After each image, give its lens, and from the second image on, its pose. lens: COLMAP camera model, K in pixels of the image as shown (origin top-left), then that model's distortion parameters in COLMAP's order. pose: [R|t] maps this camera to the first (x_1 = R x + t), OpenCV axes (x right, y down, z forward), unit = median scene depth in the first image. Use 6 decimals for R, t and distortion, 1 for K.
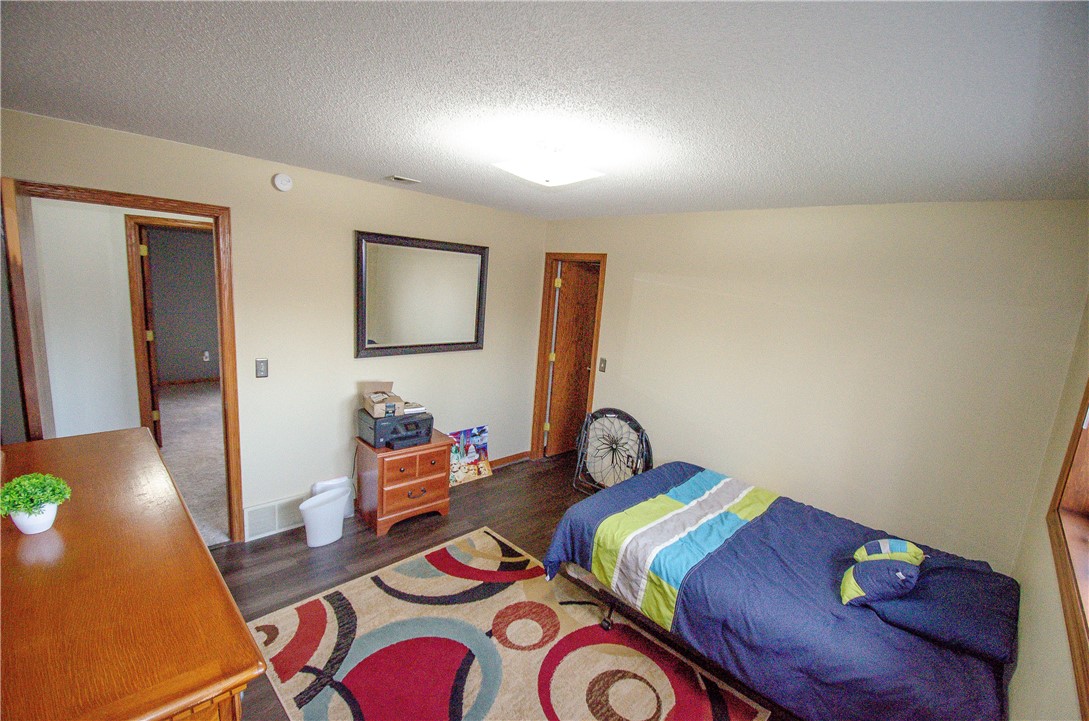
lens RADIAL K [[471.3, 0, 545.6], [0, 471.3, 364.7], [0, 0, 1]] dist [0.025491, -0.022257]
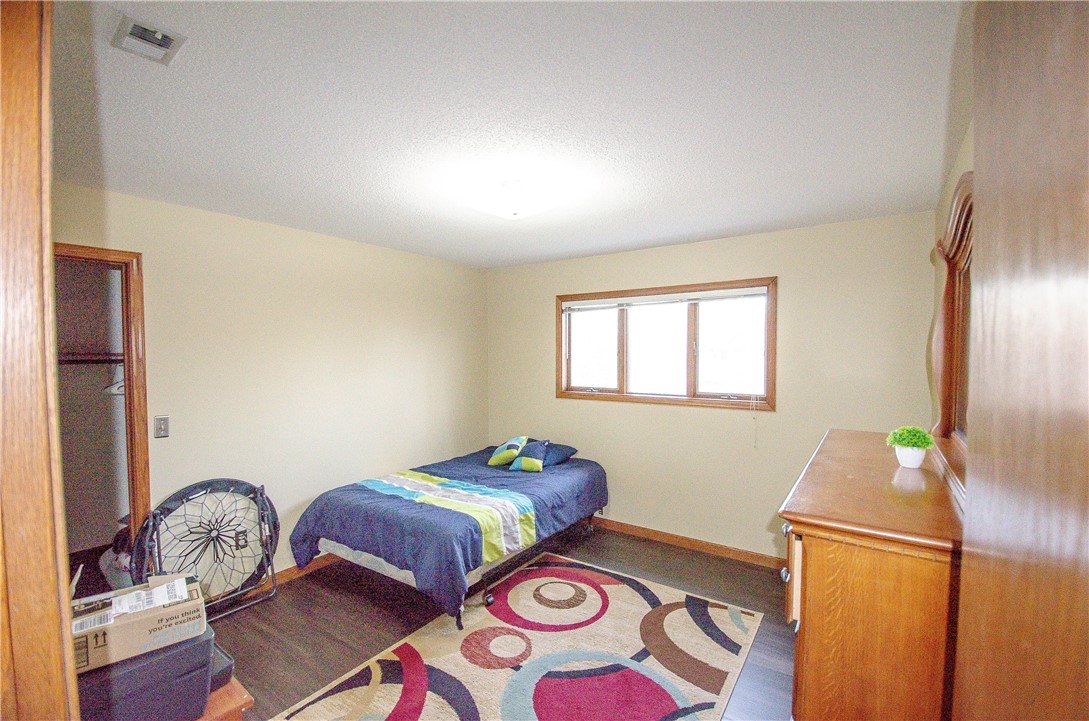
lens RADIAL K [[471.3, 0, 545.6], [0, 471.3, 364.7], [0, 0, 1]] dist [0.025491, -0.022257]
pose [[-0.177216, -0.096849, 0.979395, -0.952742], [0.159566, 0.979152, 0.125697, -0.127770], [-0.971151, 0.178553, -0.158068, 0.943228]]
